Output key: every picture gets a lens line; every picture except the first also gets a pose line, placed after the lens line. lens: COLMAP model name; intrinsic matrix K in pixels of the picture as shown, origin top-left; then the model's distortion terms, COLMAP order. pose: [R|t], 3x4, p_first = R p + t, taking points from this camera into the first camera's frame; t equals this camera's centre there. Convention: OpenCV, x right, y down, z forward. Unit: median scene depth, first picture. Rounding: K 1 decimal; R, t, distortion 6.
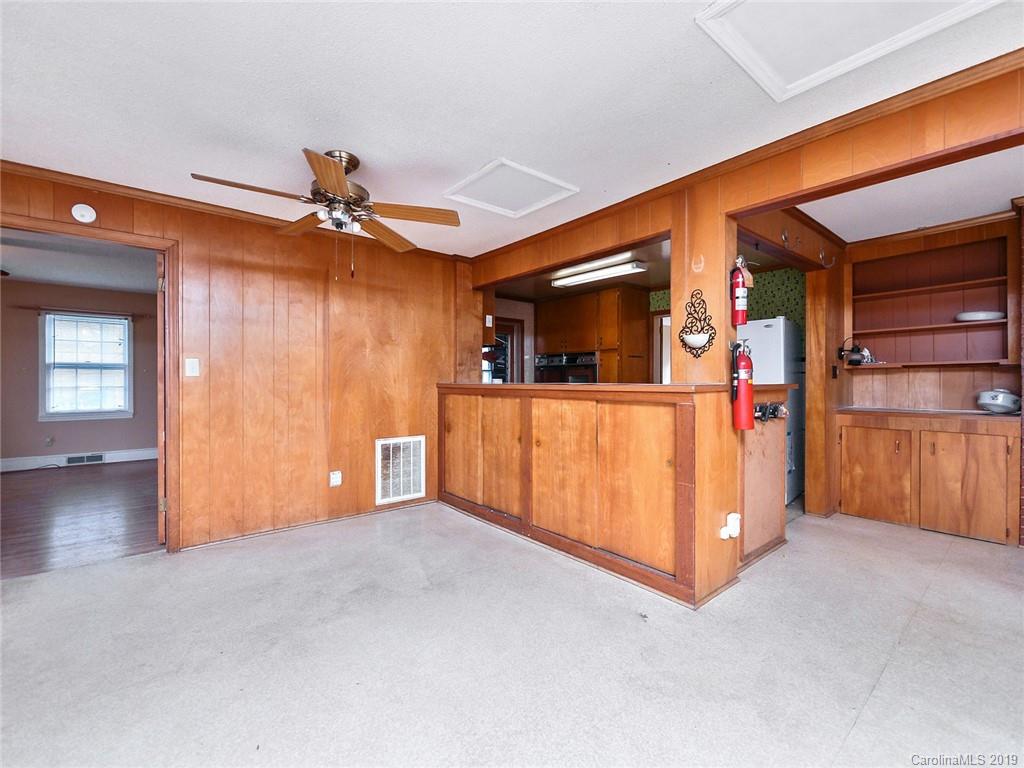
lens RADIAL K [[440.3, 0, 529.8], [0, 440.3, 381.1], [0, 0, 1]] dist [-0.011037, 0.000874]
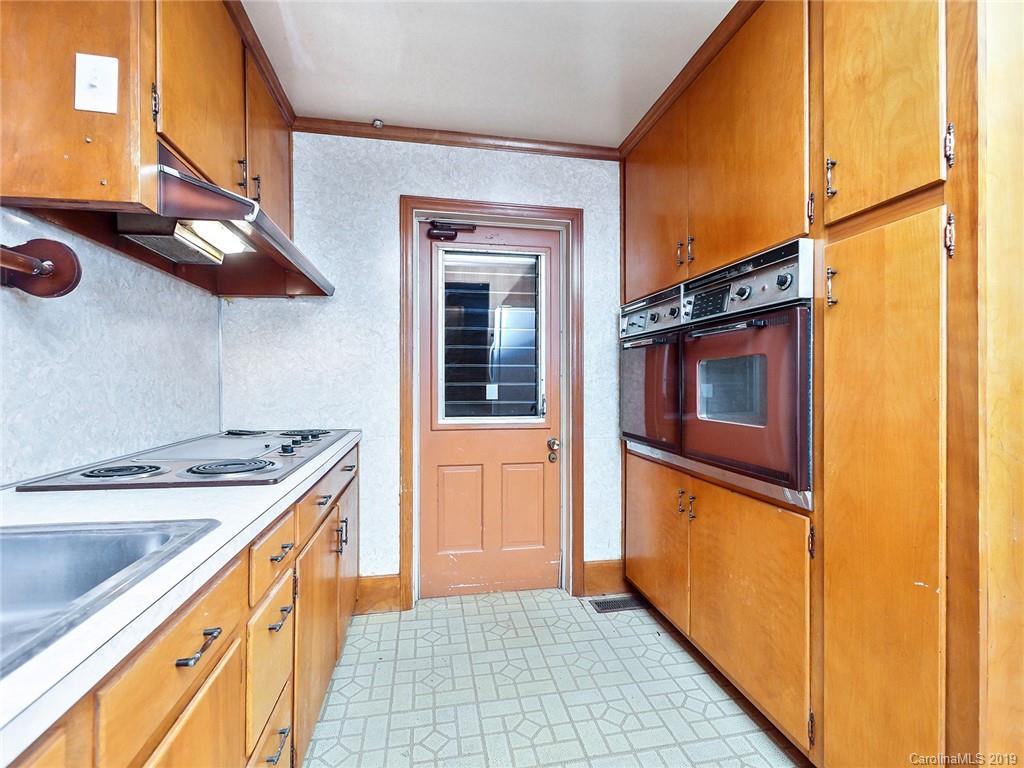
lens RADIAL K [[465.2, 0, 521.5], [0, 465.2, 384.5], [0, 0, 1]] dist [0.000122, 0.000139]
pose [[0.863437, -0.000508, -0.504457, 0.212917], [-0.000060, 0.999999, -0.001108, 0.001456], [0.504457, 0.000987, 0.863436, 1.083543]]
